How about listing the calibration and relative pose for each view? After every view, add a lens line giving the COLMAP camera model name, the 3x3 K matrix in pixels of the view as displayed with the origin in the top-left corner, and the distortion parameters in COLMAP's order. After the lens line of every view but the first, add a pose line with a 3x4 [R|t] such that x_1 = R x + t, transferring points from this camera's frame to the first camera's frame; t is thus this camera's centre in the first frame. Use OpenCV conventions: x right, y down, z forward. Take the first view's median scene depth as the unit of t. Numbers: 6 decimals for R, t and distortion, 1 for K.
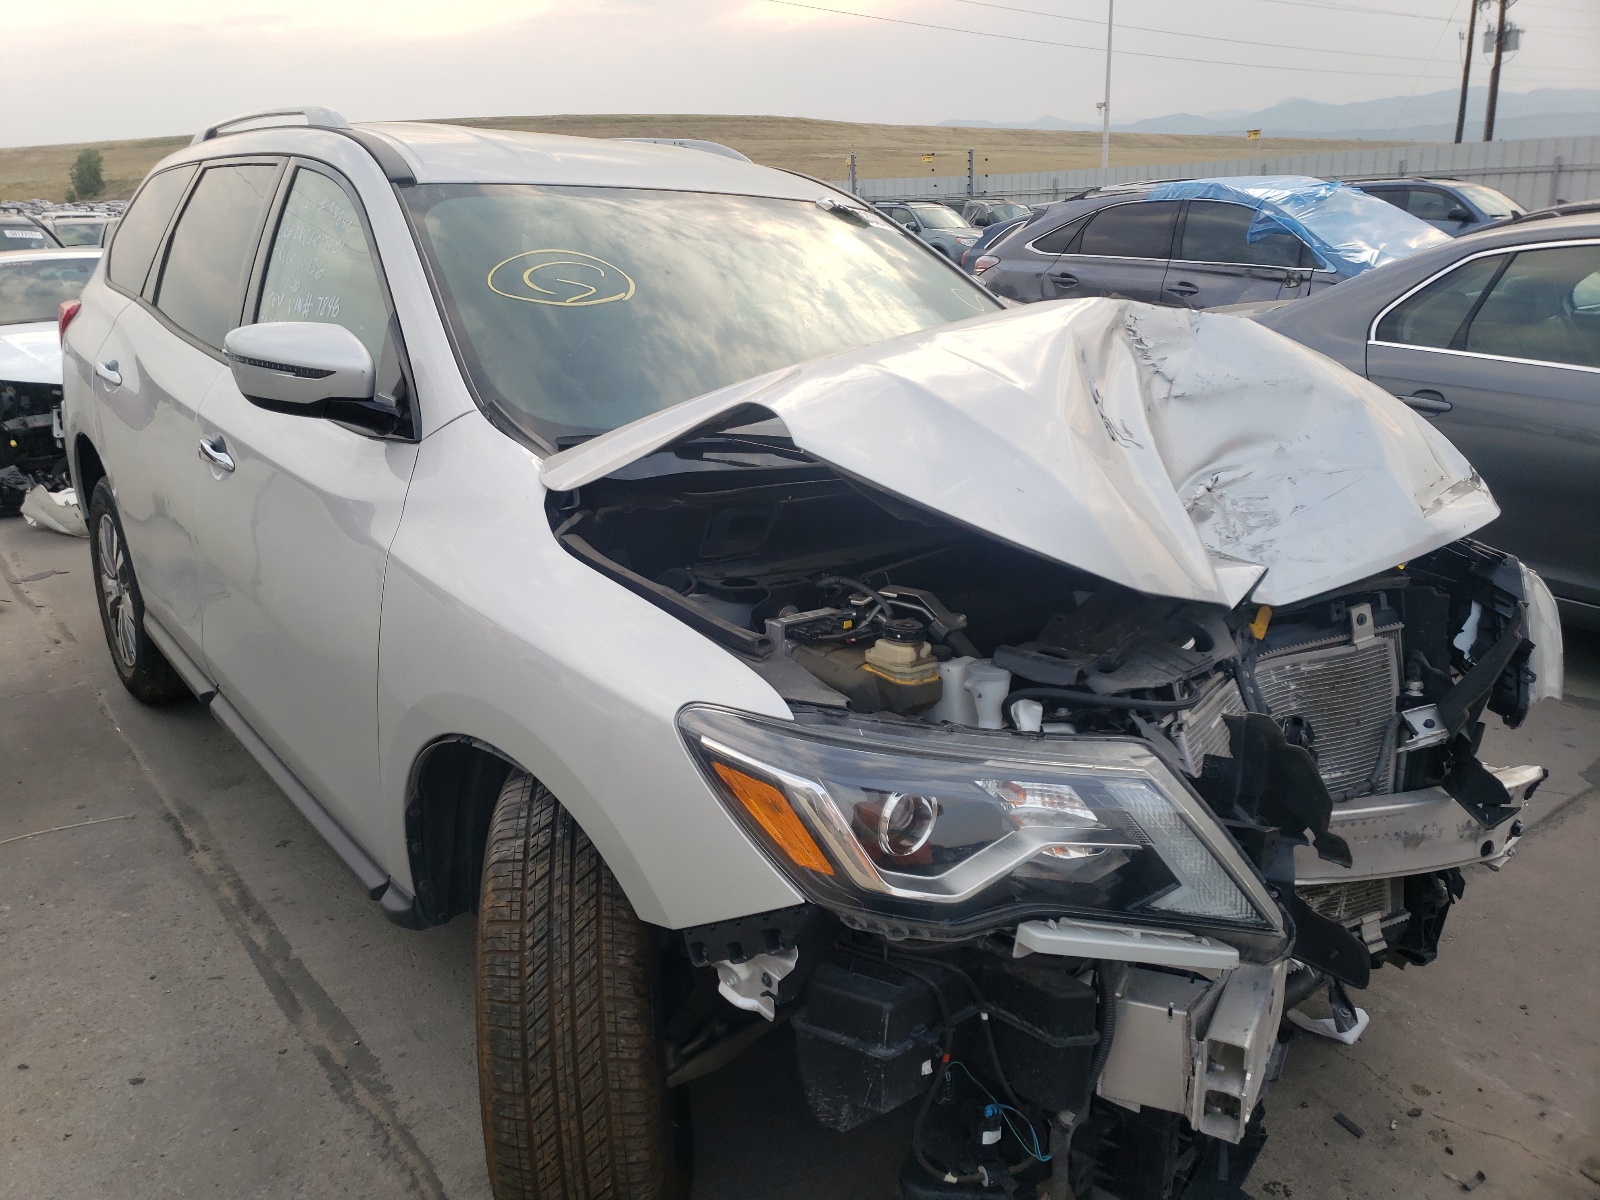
lens RADIAL K [[1163.5, 0, 797.9], [0, 1163.5, 661.1], [0, 0, 1]] dist [0.025954, 0.006135]
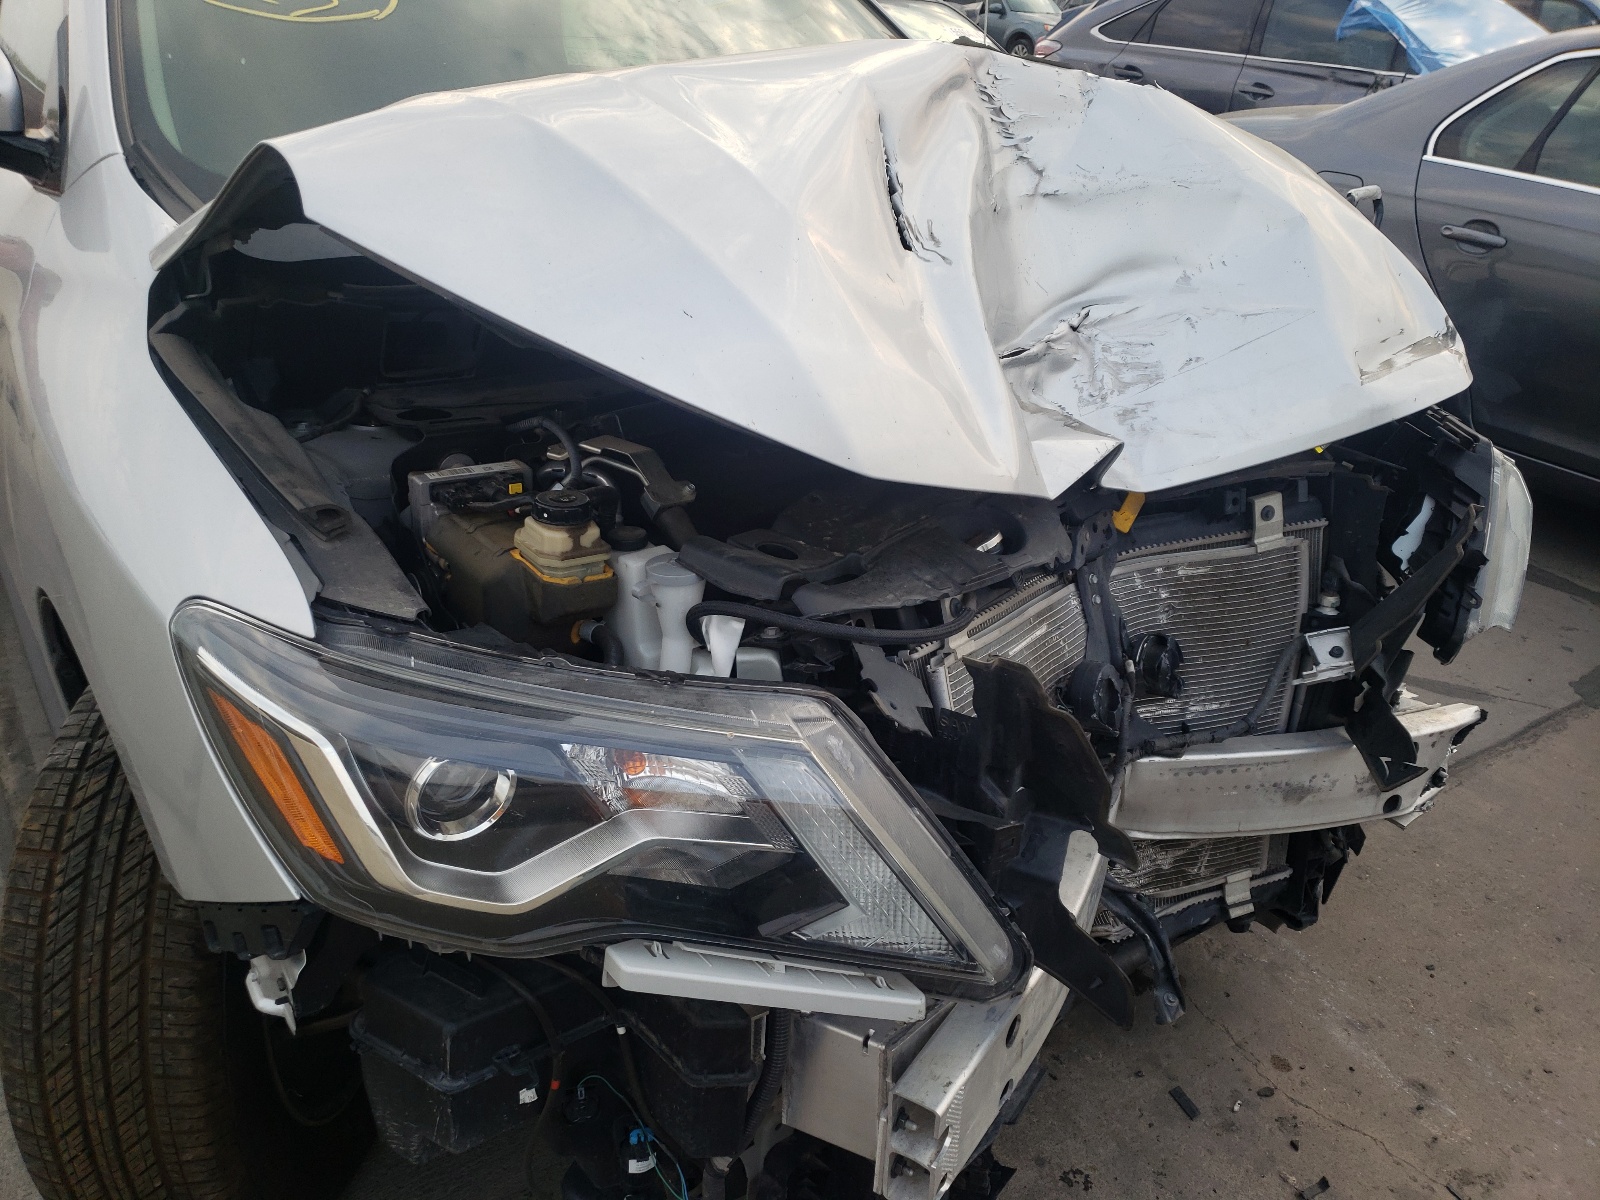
lens RADIAL K [[1163.5, 0, 797.9], [0, 1163.5, 661.1], [0, 0, 1]] dist [0.025954, 0.006135]
pose [[0.997315, 0.069817, -0.022083, 0.225953], [-0.065509, 0.985424, 0.156996, -0.046703], [0.032722, -0.155128, 0.987352, 0.243224]]
